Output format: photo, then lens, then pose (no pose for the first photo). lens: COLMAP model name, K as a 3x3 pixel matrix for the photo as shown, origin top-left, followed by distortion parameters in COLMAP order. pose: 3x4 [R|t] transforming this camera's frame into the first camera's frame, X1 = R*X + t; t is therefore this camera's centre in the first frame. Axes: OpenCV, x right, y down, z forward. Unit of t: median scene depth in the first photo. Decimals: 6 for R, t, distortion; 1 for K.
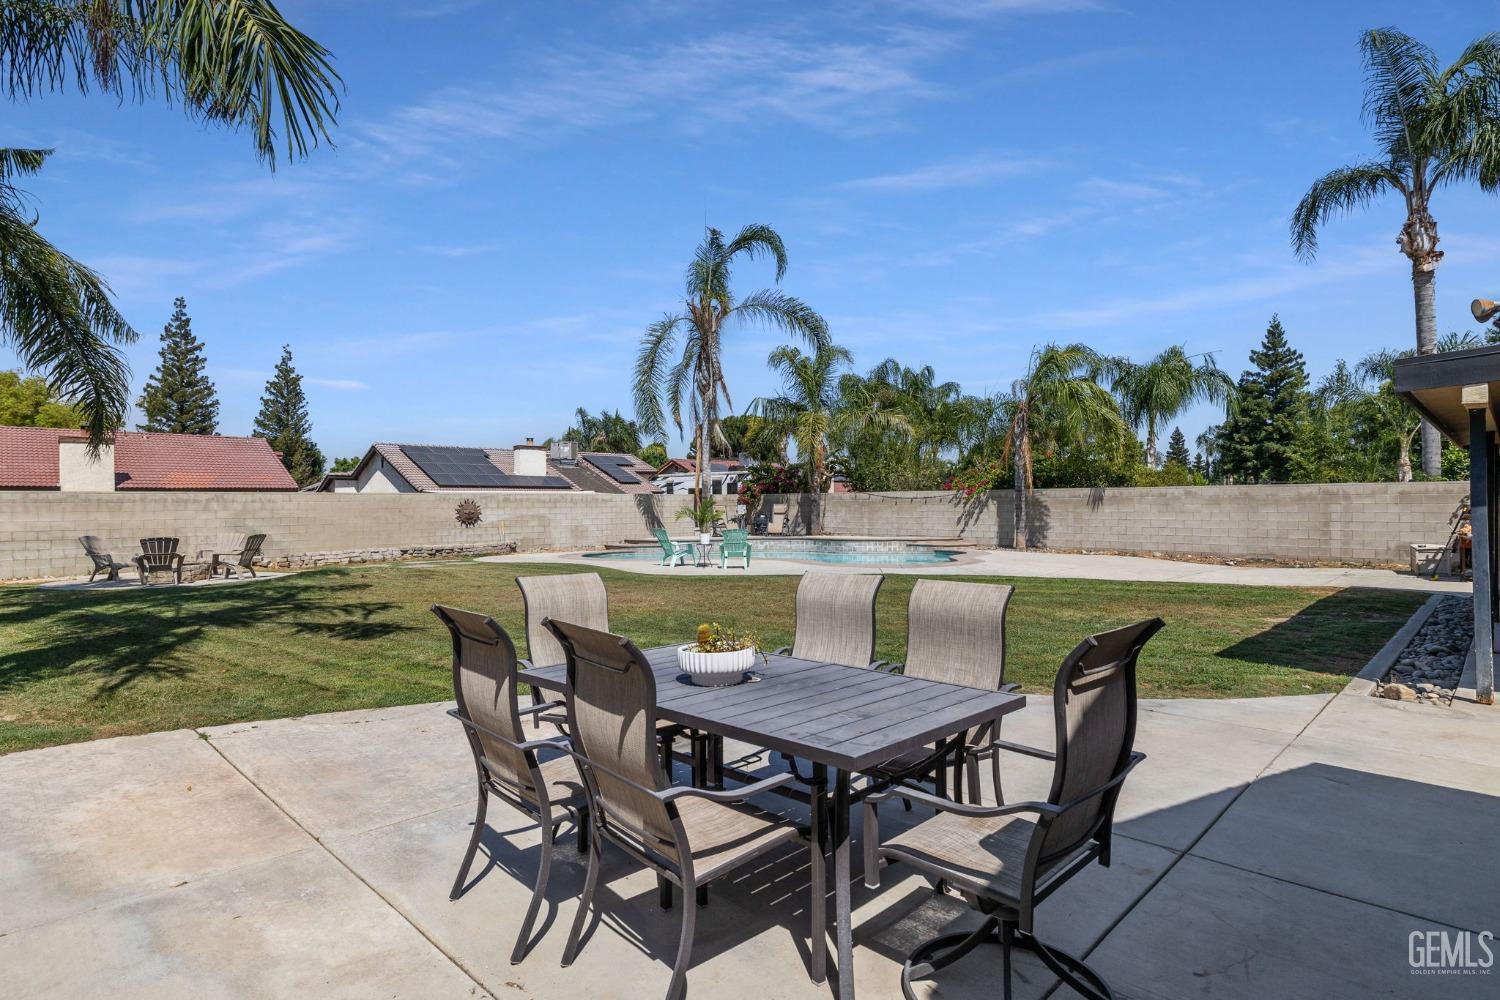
lens RADIAL K [[736.9, 0, 744.9], [0, 736.9, 500.3], [0, 0, 1]] dist [-0.001236, 0.000205]
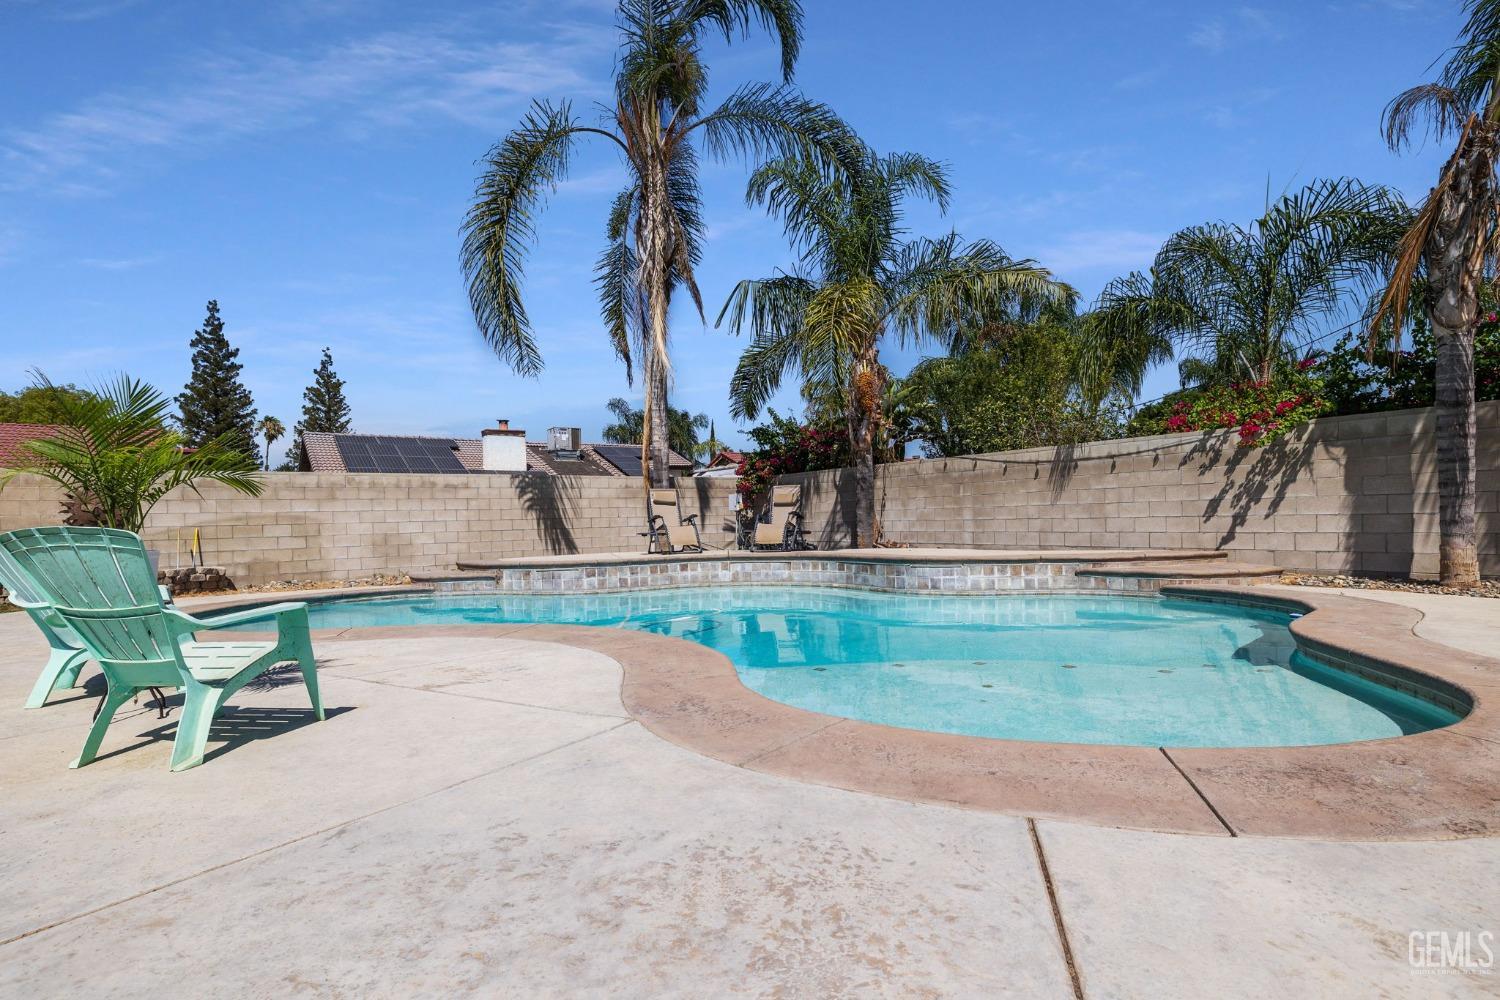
lens RADIAL K [[732.0, 0, 721.6], [0, 732.0, 518.2], [0, 0, 1]] dist [-0.001168, 0.000058]
pose [[0.984826, -0.017910, -0.172617, 0.090534], [0.019675, 0.999770, 0.008520, 0.022190], [0.172425, -0.011787, 0.984952, 0.514834]]
